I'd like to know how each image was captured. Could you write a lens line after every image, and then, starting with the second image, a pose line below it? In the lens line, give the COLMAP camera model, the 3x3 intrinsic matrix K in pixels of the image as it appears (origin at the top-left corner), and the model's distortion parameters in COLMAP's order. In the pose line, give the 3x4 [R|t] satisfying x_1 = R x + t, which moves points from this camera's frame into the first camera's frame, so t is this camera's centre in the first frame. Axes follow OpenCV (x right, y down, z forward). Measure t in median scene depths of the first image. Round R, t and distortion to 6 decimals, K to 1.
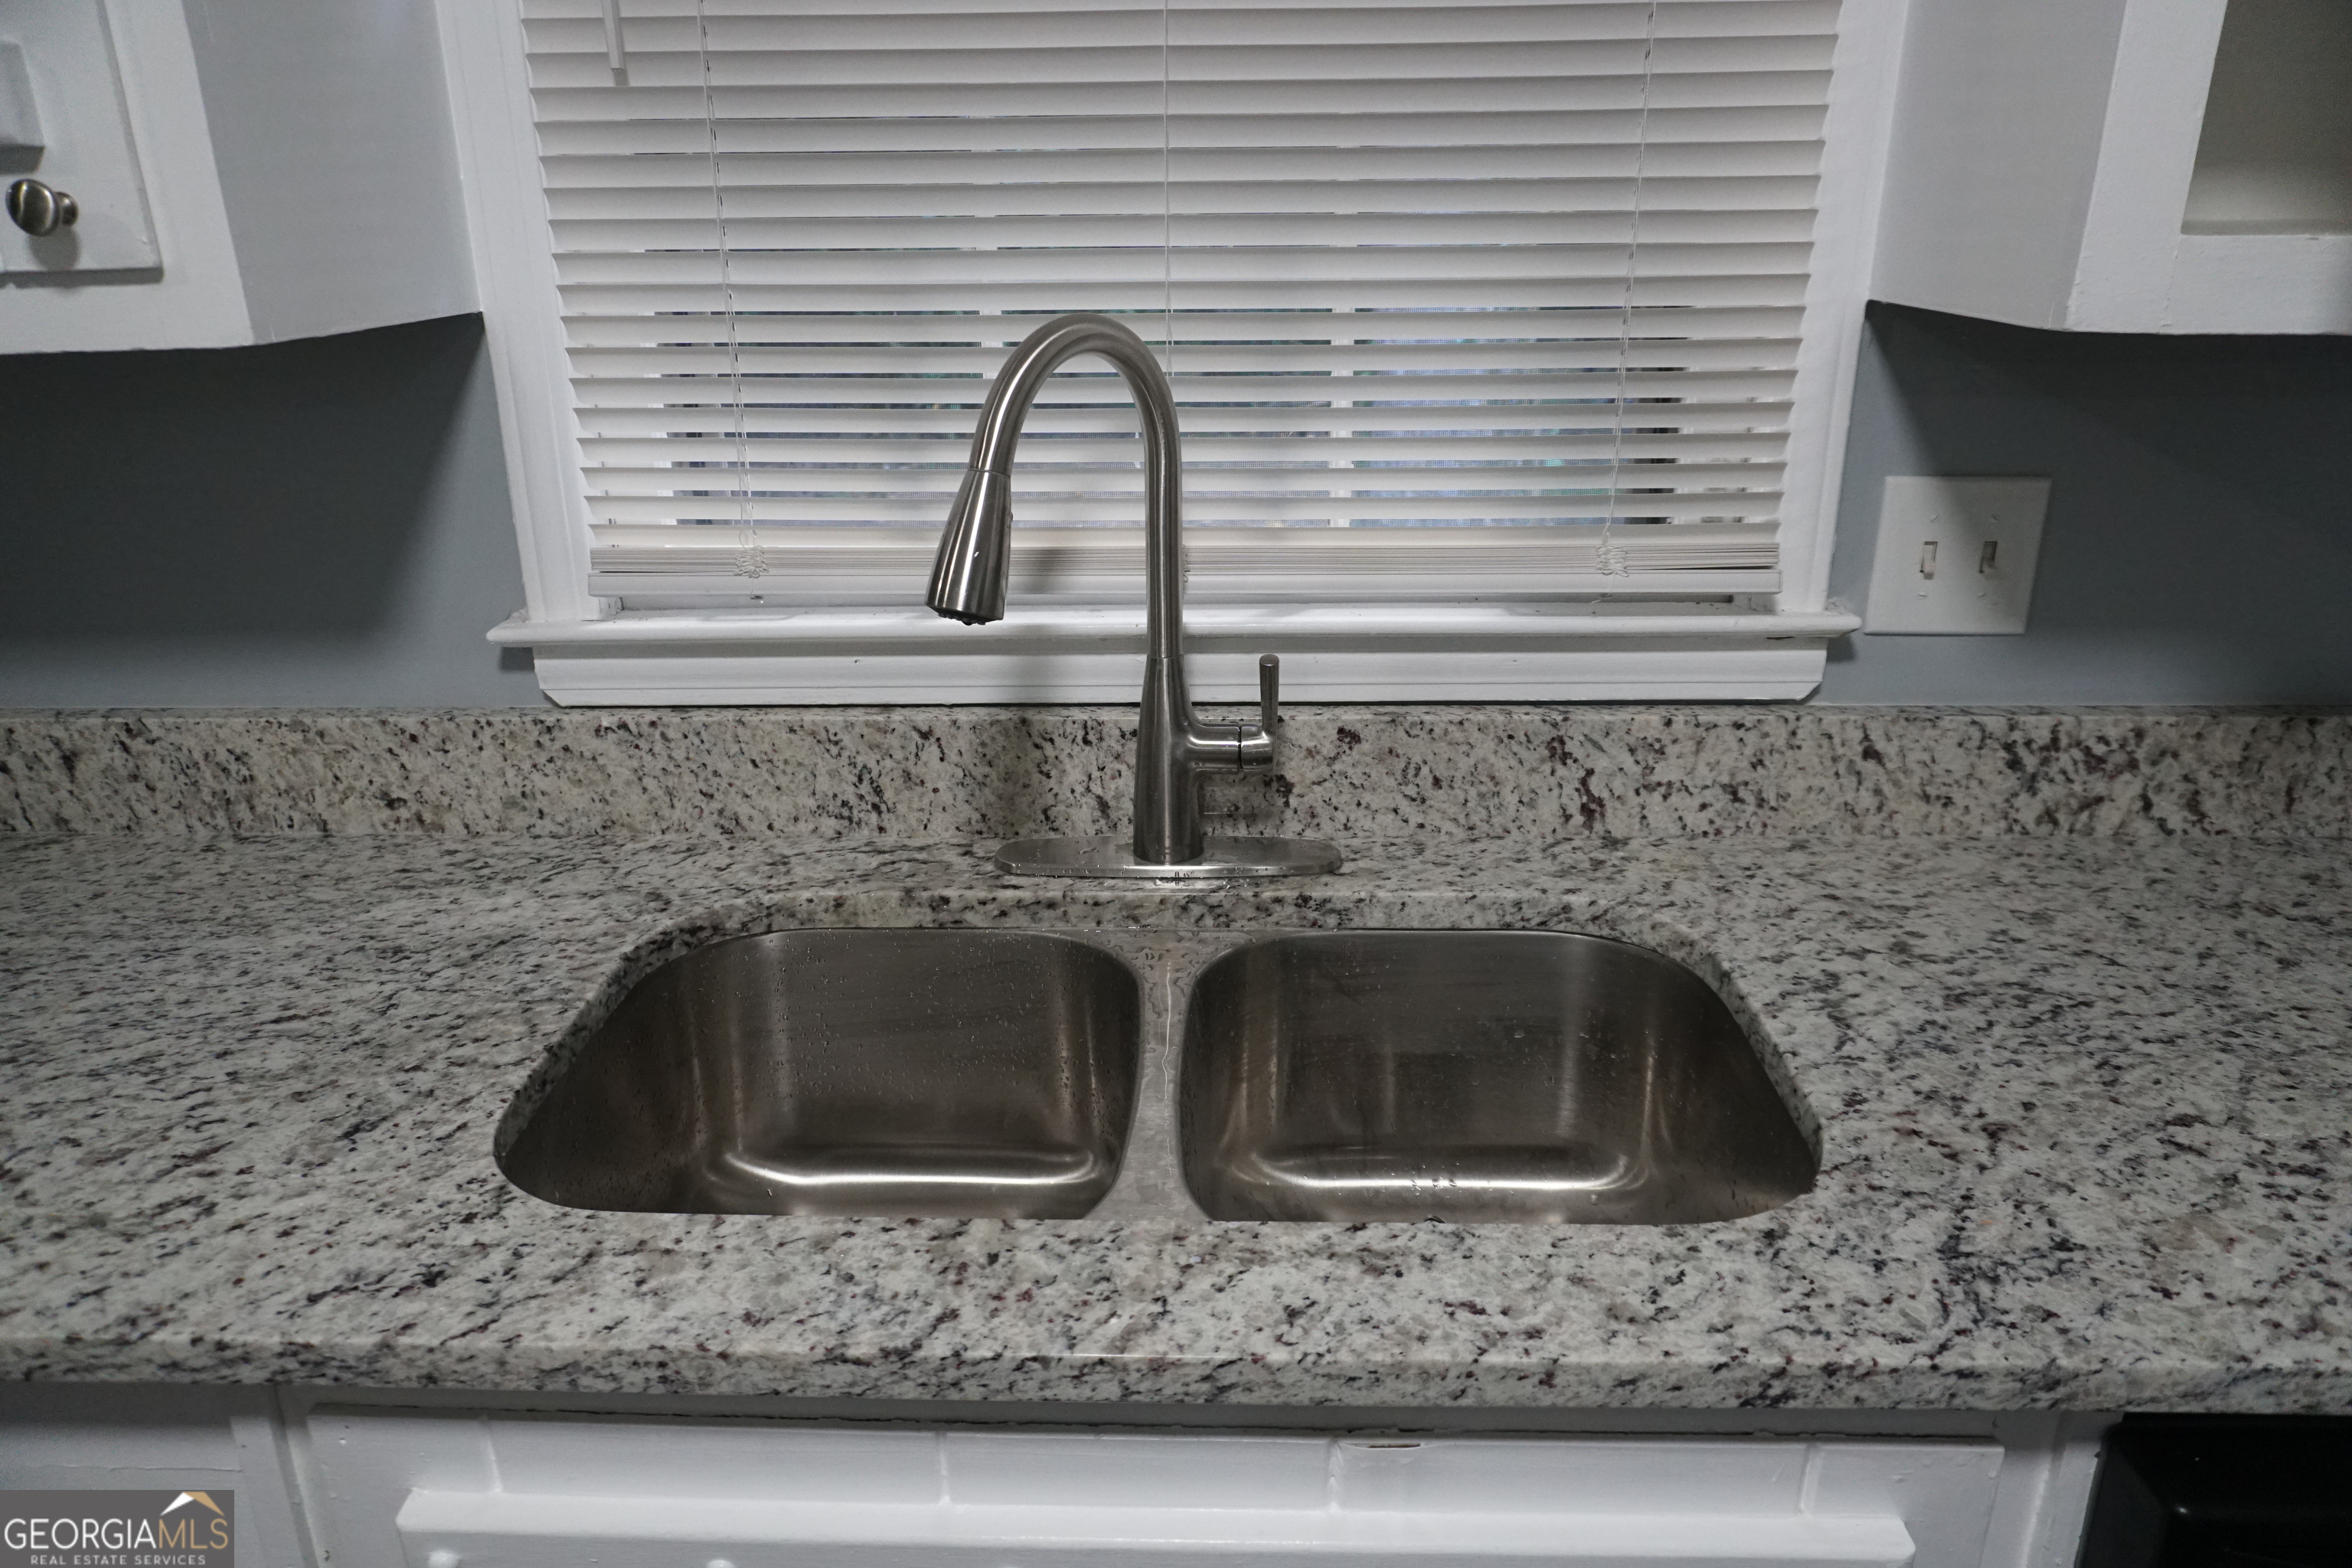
lens RADIAL K [[1594.3, 0, 1145.0], [0, 1594.3, 781.2], [0, 0, 1]] dist [-0.049283, 0.039489]
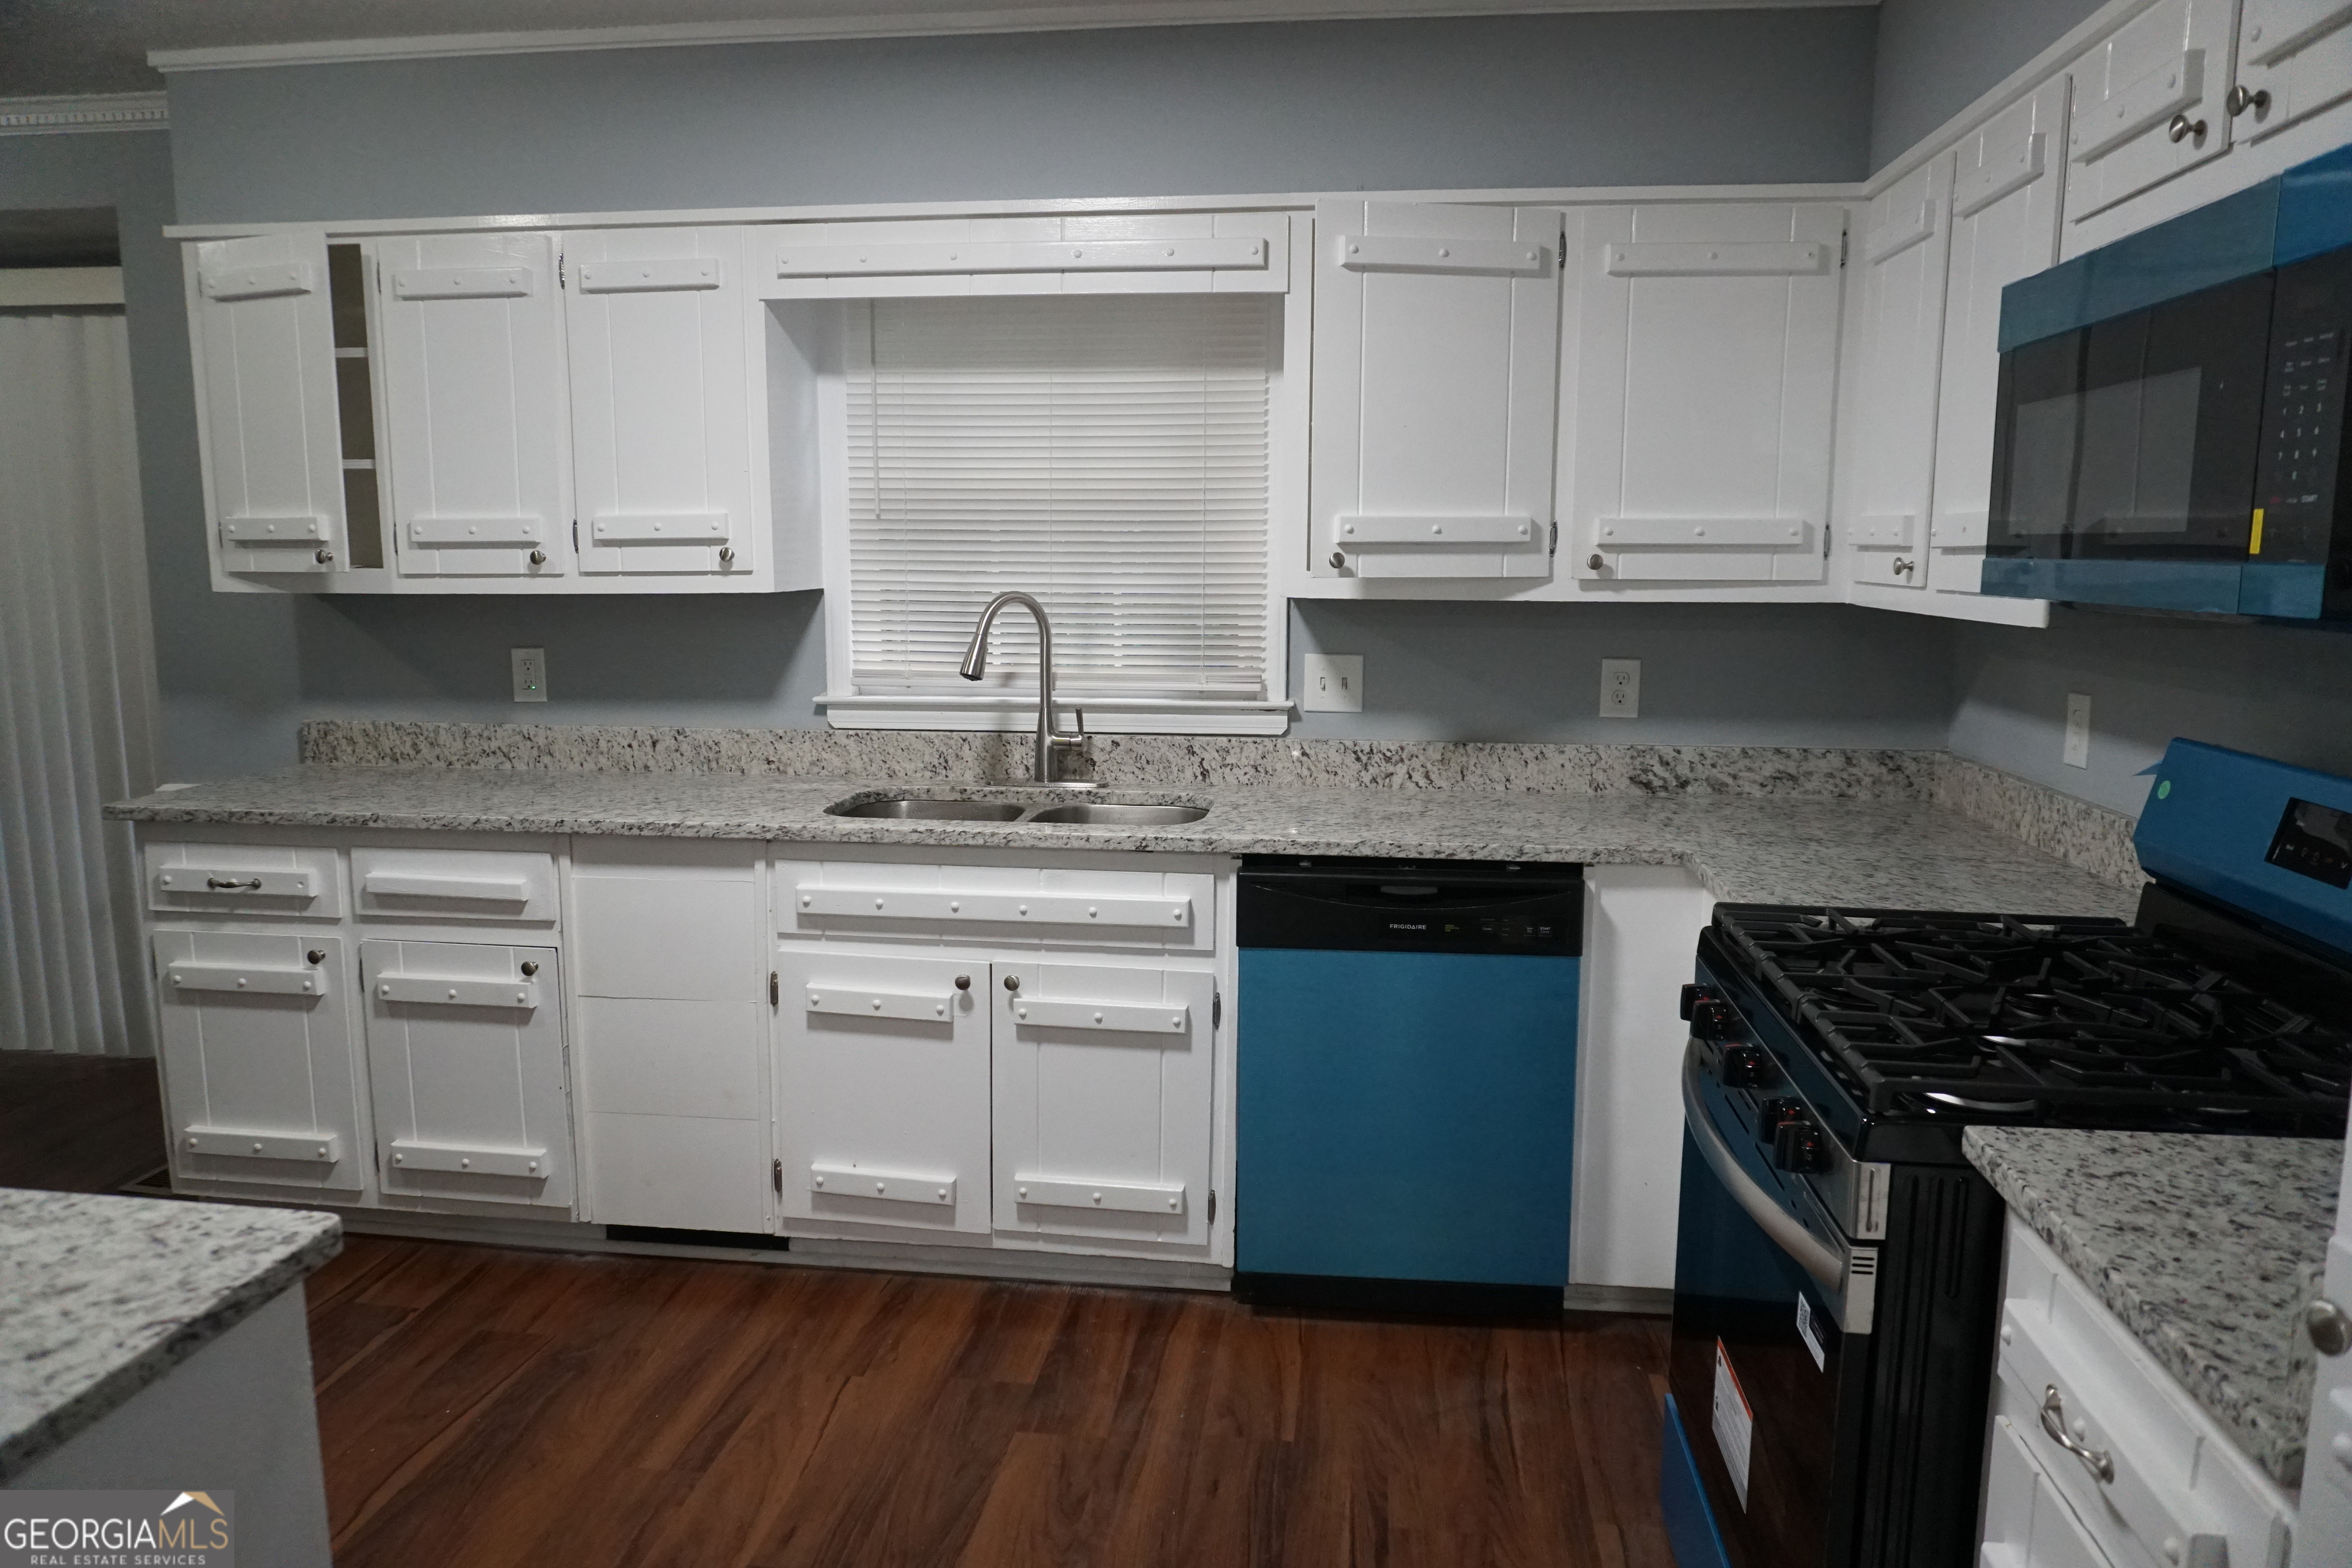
lens RADIAL K [[1576.5, 0, 1164.9], [0, 1576.5, 782.3], [0, 0, 1]] dist [-0.043502, 0.039103]
pose [[0.996227, 0.030277, -0.081331, 0.436690], [-0.046006, 0.978896, -0.199112, 0.575565], [0.073586, 0.202103, 0.976596, -1.641087]]
